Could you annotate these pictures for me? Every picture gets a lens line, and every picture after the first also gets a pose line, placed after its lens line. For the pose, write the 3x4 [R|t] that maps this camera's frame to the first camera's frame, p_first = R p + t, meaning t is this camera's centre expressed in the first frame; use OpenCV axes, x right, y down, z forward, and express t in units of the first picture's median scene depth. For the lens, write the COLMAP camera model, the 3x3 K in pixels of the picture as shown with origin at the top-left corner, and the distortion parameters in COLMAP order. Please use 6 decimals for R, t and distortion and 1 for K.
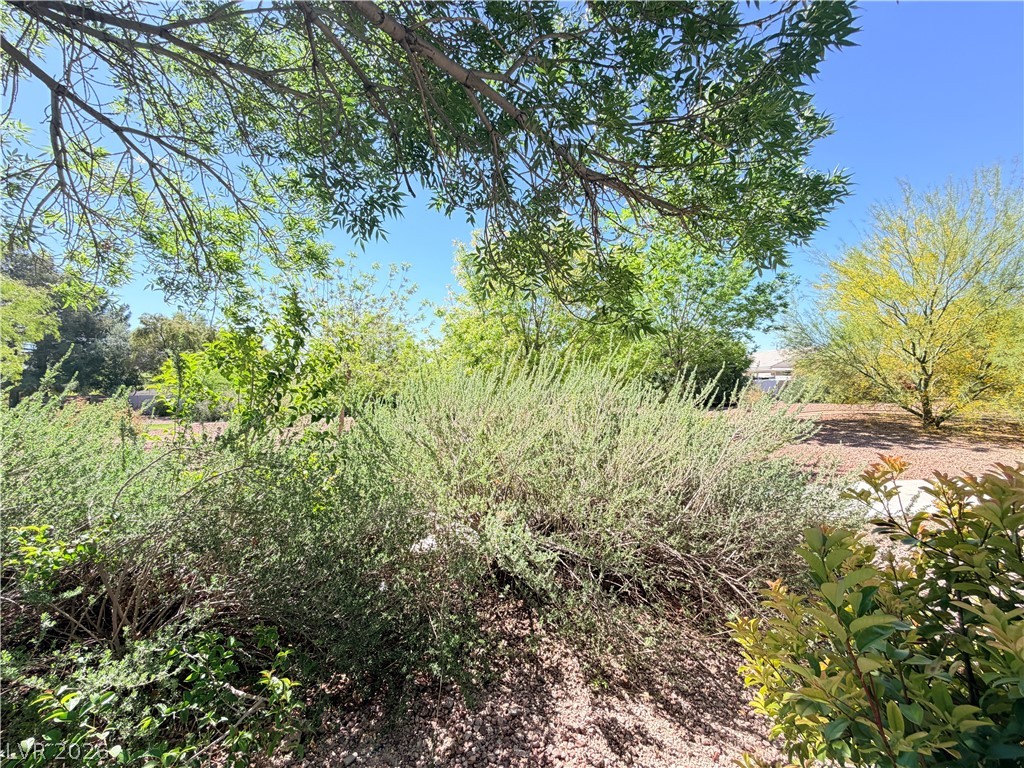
lens RADIAL K [[409.2, 0, 507.1], [0, 409.2, 384.7], [0, 0, 1]] dist [0.001173, 0.000163]
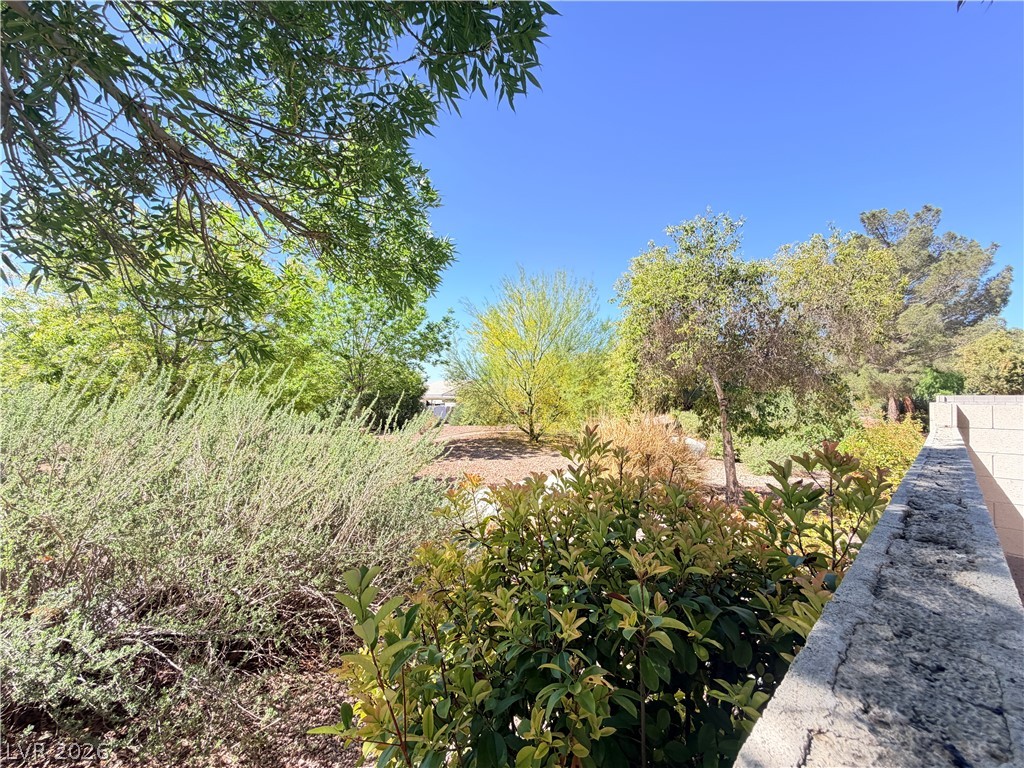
lens RADIAL K [[409.2, 0, 511.5], [0, 409.2, 385.8], [0, 0, 1]] dist [0.001173, 0.000163]
pose [[0.742468, 0.044520, 0.668401, 0.034383], [-0.006343, 0.998212, -0.059441, -0.003482], [-0.669852, 0.039894, 0.741422, -0.002317]]
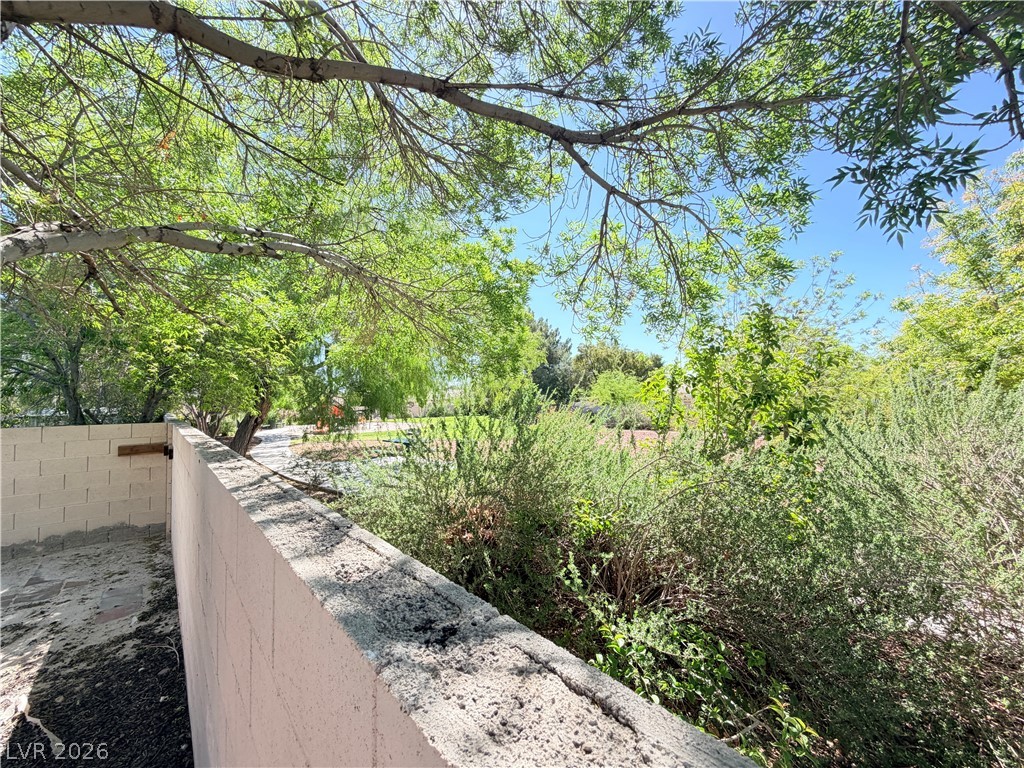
lens RADIAL K [[409.2, 0, 507.4], [0, 409.2, 382.5], [0, 0, 1]] dist [0.001173, 0.000163]
pose [[0.644249, -0.020889, -0.764530, -0.065767], [-0.008485, 0.999370, -0.034455, -0.002776], [0.764769, 0.028685, 0.643666, -0.037067]]
